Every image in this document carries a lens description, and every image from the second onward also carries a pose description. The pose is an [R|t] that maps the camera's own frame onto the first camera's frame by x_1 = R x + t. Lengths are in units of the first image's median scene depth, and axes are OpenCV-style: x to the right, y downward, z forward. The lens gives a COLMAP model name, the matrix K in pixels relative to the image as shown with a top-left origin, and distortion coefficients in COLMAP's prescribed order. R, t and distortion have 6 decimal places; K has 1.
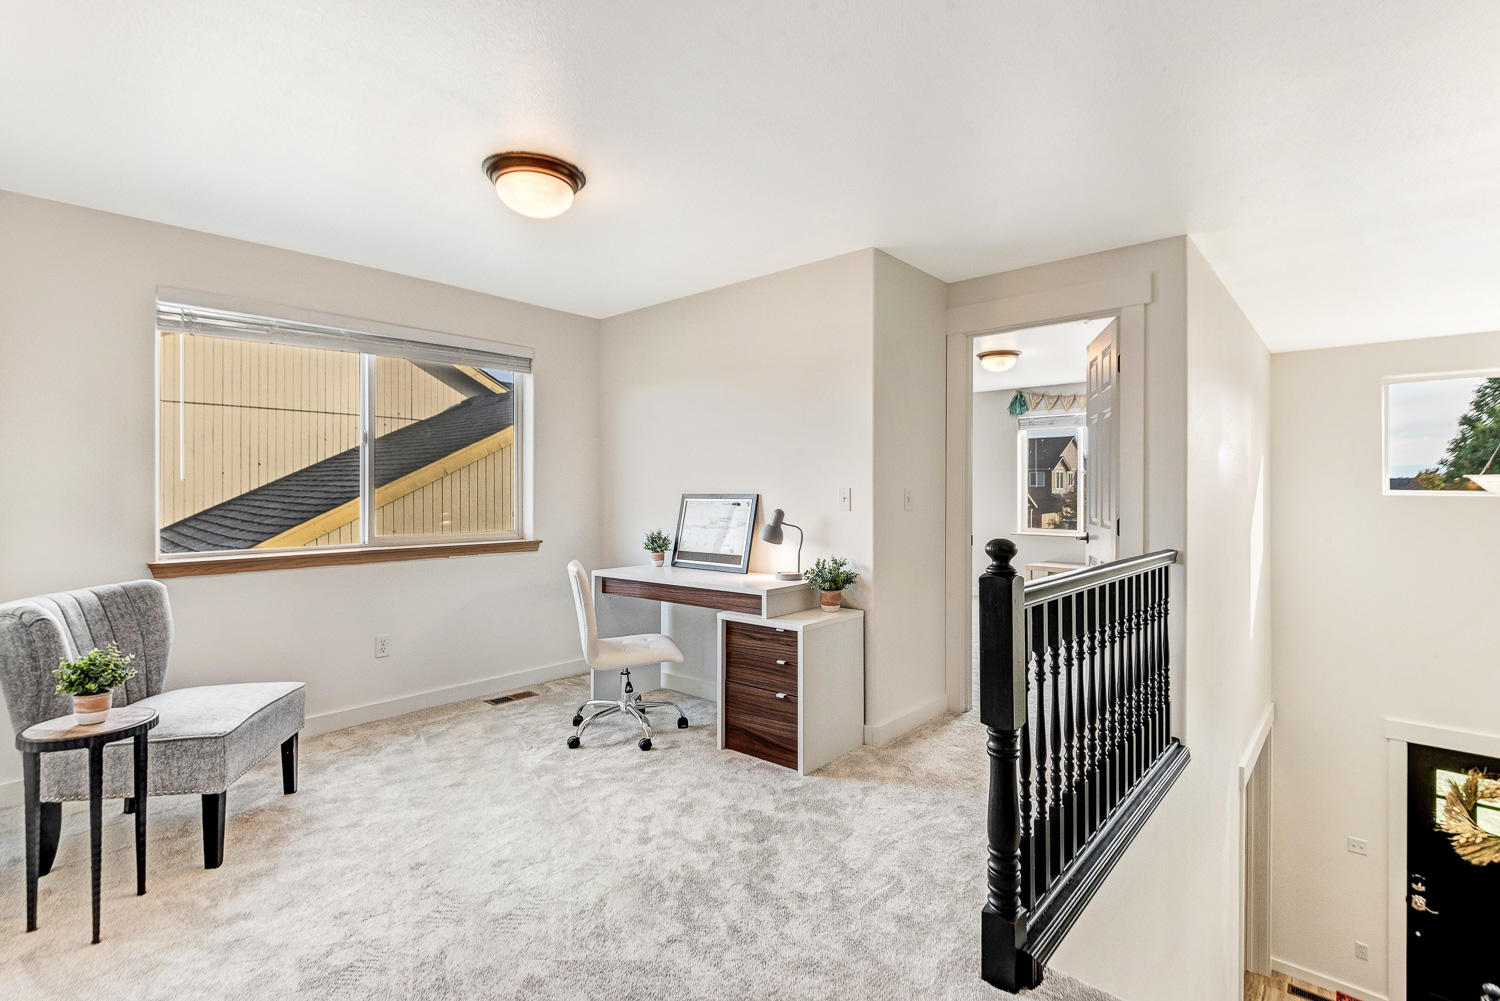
lens RADIAL K [[700.8, 0, 742.0], [0, 700.8, 488.4], [0, 0, 1]] dist [0.000129, -0.000118]
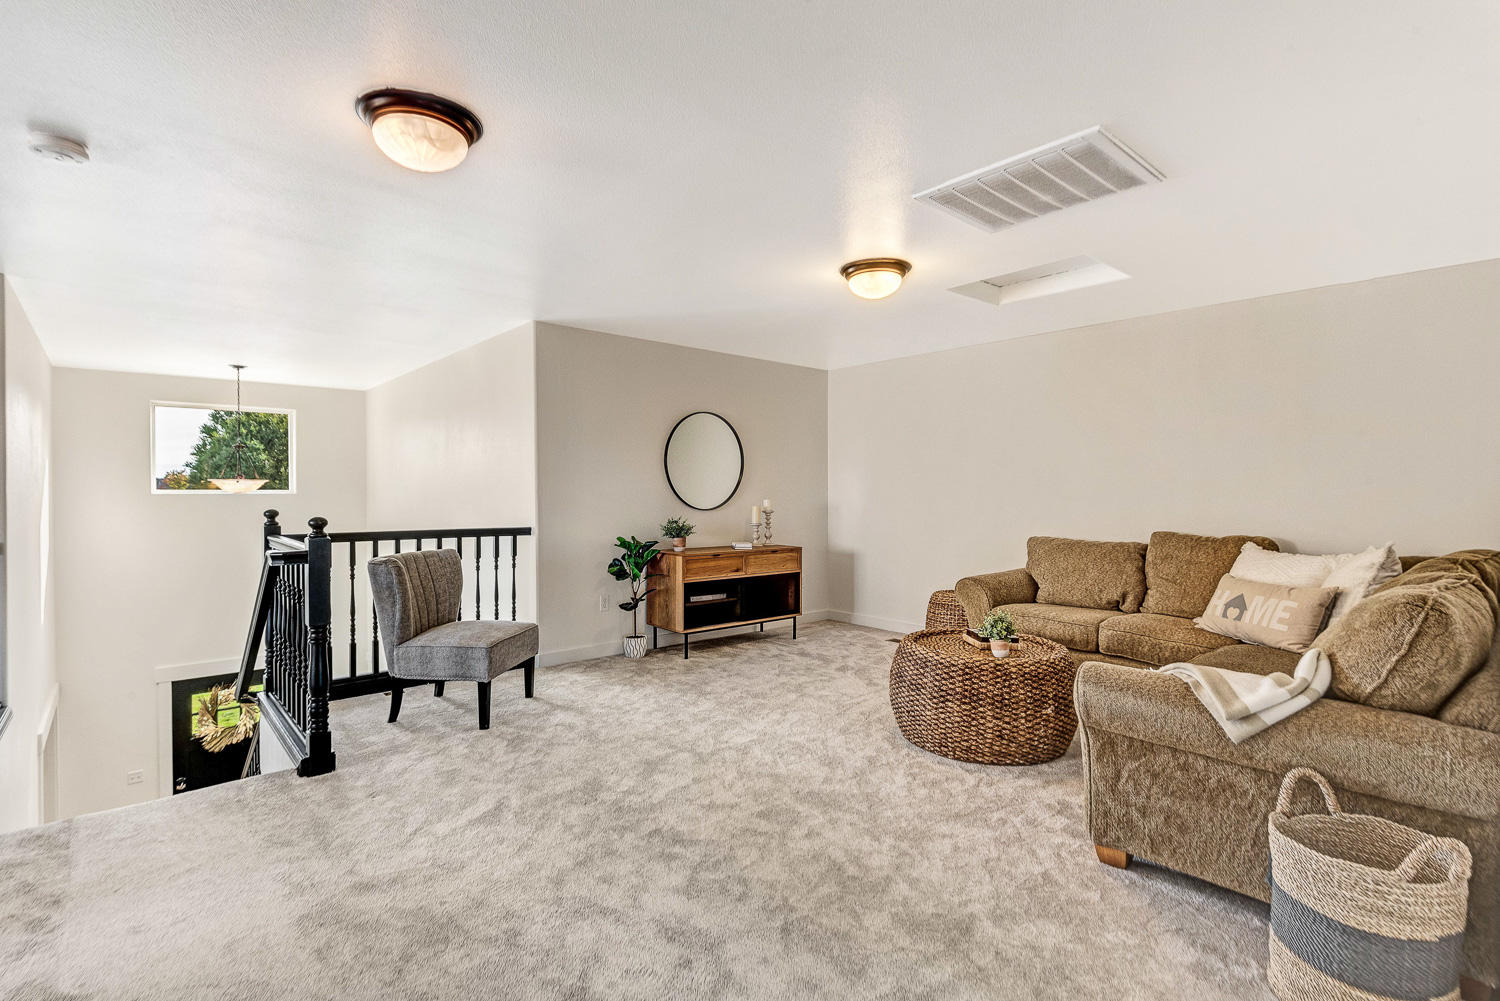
lens RADIAL K [[700.8, 0, 742.0], [0, 700.8, 488.4], [0, 0, 1]] dist [0.000129, -0.000118]
pose [[0.115914, -0.005164, 0.993246, -0.234143], [0.005792, 0.999973, 0.004524, 0.000042], [-0.993242, 0.005228, 0.115941, -0.220435]]
